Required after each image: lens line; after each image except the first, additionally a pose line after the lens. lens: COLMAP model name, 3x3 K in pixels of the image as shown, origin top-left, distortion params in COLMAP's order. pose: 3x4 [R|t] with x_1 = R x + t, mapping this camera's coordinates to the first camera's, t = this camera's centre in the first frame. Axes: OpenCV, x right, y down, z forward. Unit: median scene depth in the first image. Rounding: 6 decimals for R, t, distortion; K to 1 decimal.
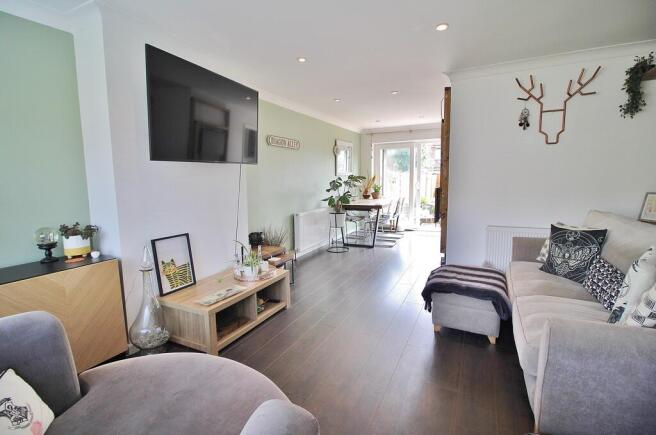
lens RADIAL K [[306.4, 0, 325.1], [0, 306.4, 215.4], [0, 0, 1]] dist [-0.003507, -0.002923]
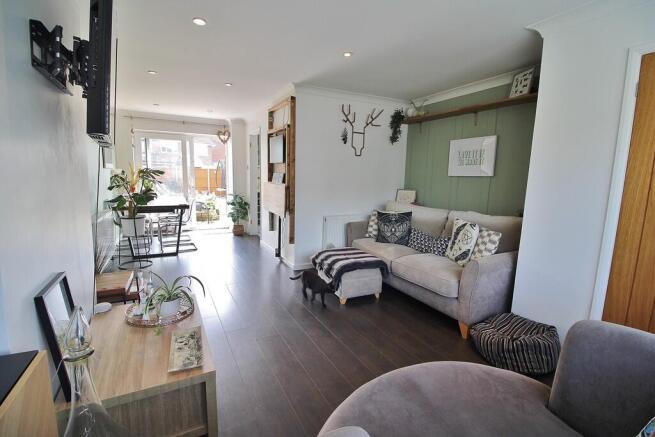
lens RADIAL K [[306.0, 0, 327.4], [0, 306.0, 219.6], [0, 0, 1]] dist [-0.003507, -0.002923]
pose [[0.577543, -0.087929, 0.811611, -0.543212], [0.065343, 0.995972, 0.061404, -0.032653], [-0.813741, 0.017569, 0.580962, 0.285158]]
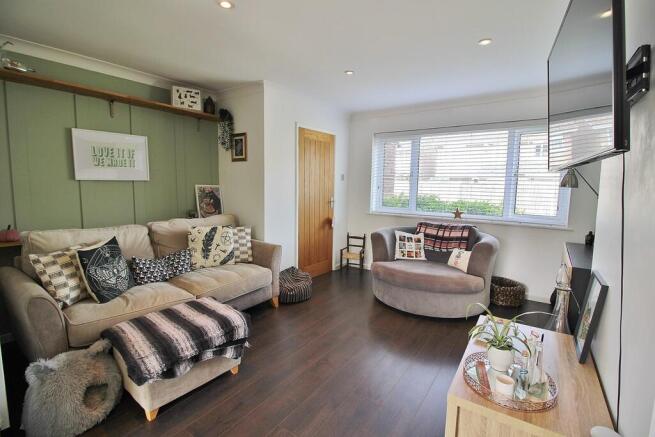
lens RADIAL K [[306.0, 0, 323.2], [0, 306.0, 214.4], [0, 0, 1]] dist [-0.003507, -0.002923]
pose [[-0.990150, -0.008622, 0.139748, 0.014457], [0.021929, 0.976235, 0.215604, -0.186157], [-0.138286, 0.216544, -0.966429, 1.426834]]
